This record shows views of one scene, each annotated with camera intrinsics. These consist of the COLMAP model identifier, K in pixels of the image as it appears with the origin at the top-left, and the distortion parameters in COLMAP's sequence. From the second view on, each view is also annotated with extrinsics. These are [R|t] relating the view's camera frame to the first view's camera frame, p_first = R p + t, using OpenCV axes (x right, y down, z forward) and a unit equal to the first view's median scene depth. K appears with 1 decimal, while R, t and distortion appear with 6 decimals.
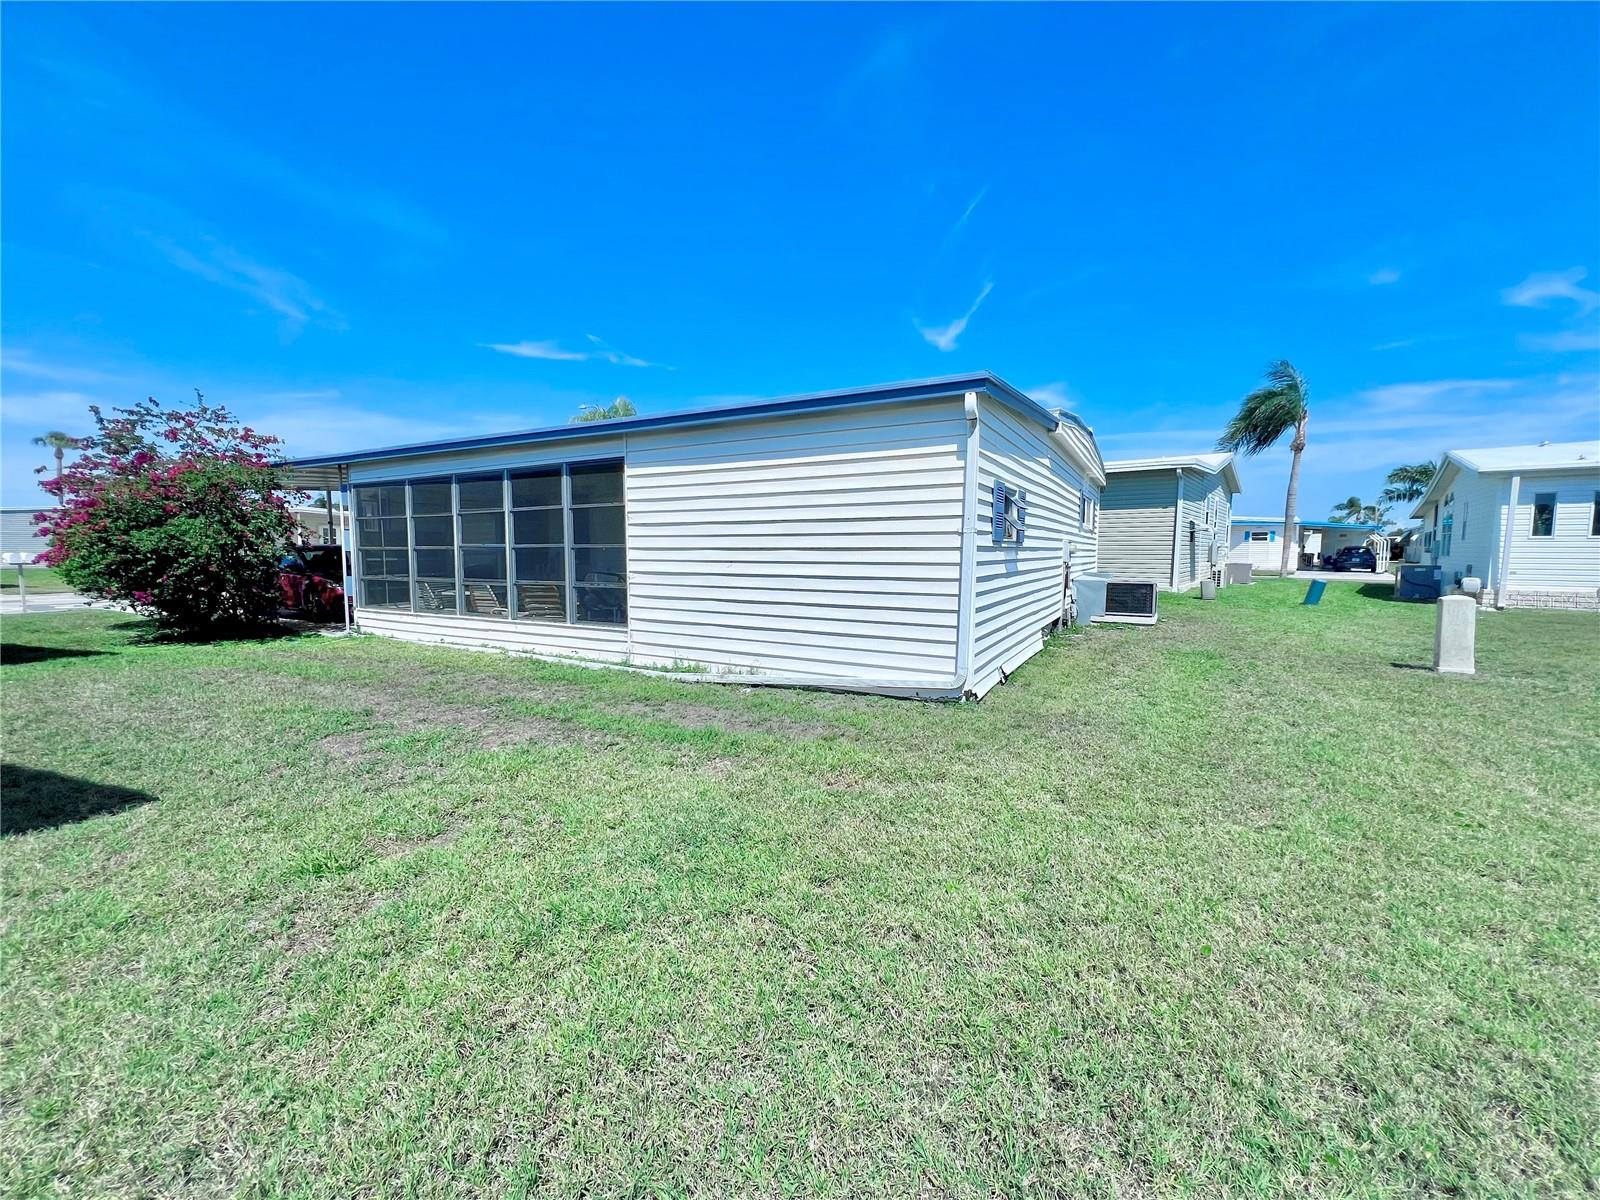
lens RADIAL K [[640.6, 0, 796.2], [0, 640.6, 600.6], [0, 0, 1]] dist [0.000467, 0.000180]
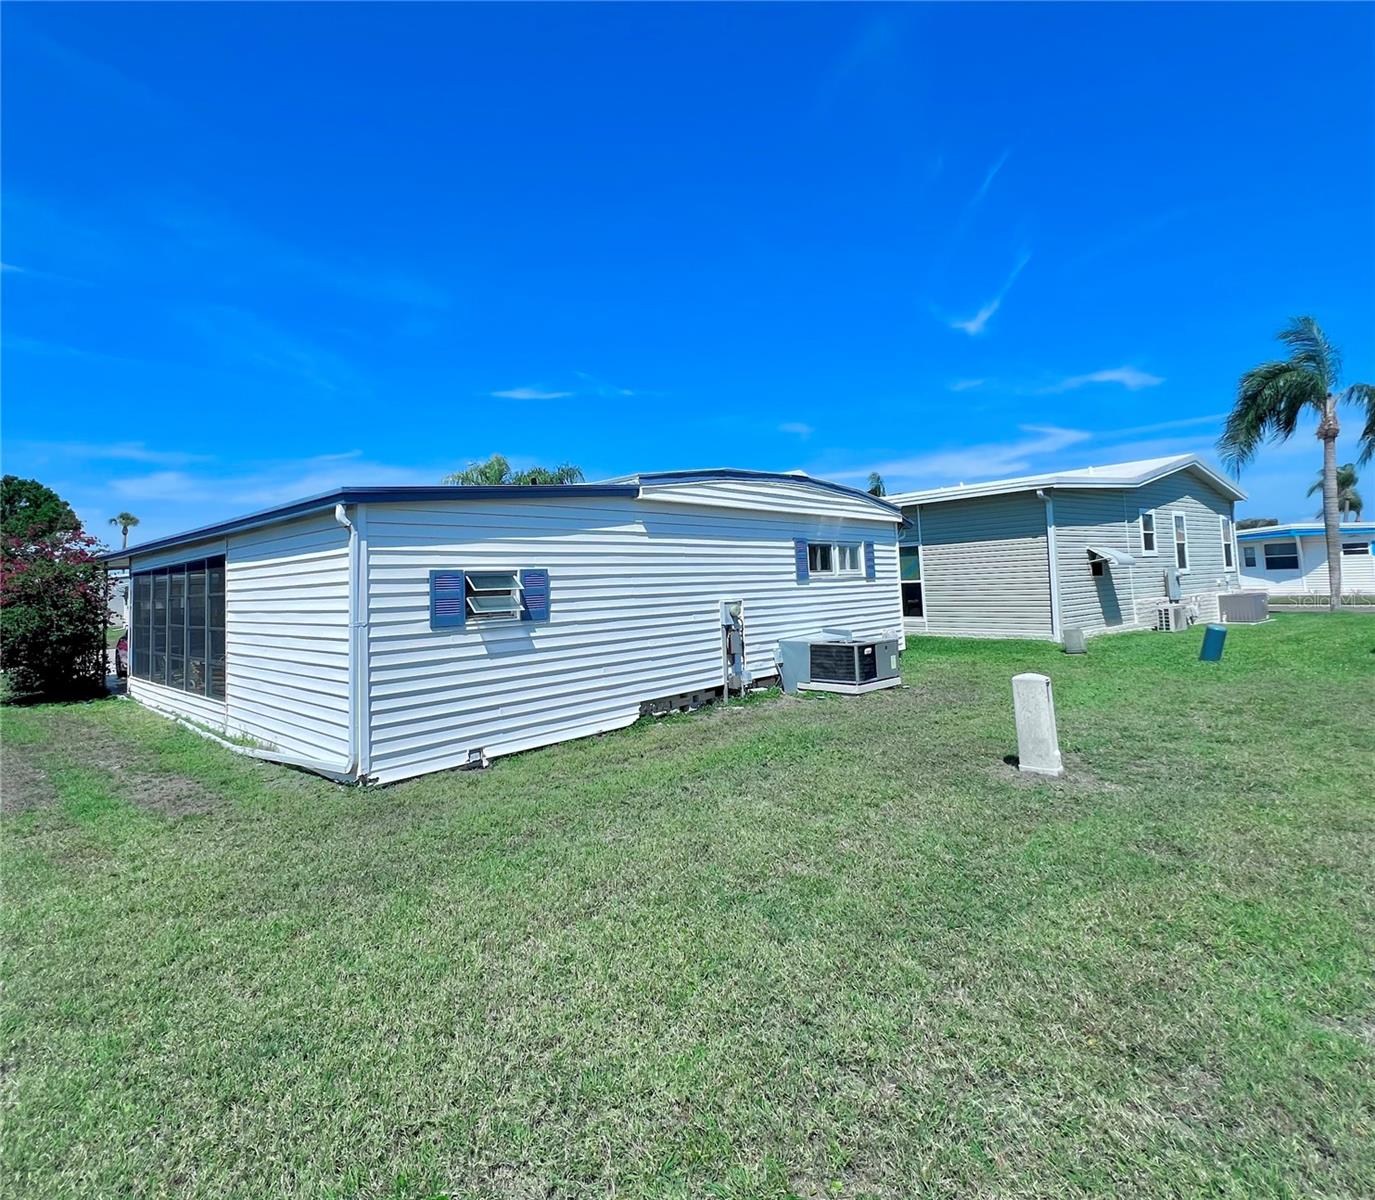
lens RADIAL K [[707.7, 0, 591.6], [0, 707.7, 547.9], [0, 0, 1]] dist [0.002902, -0.000112]
pose [[0.955995, -0.053872, -0.288395, 0.612353], [0.016049, 0.991128, -0.131941, -0.044366], [0.292945, 0.121507, 0.948377, -0.027915]]
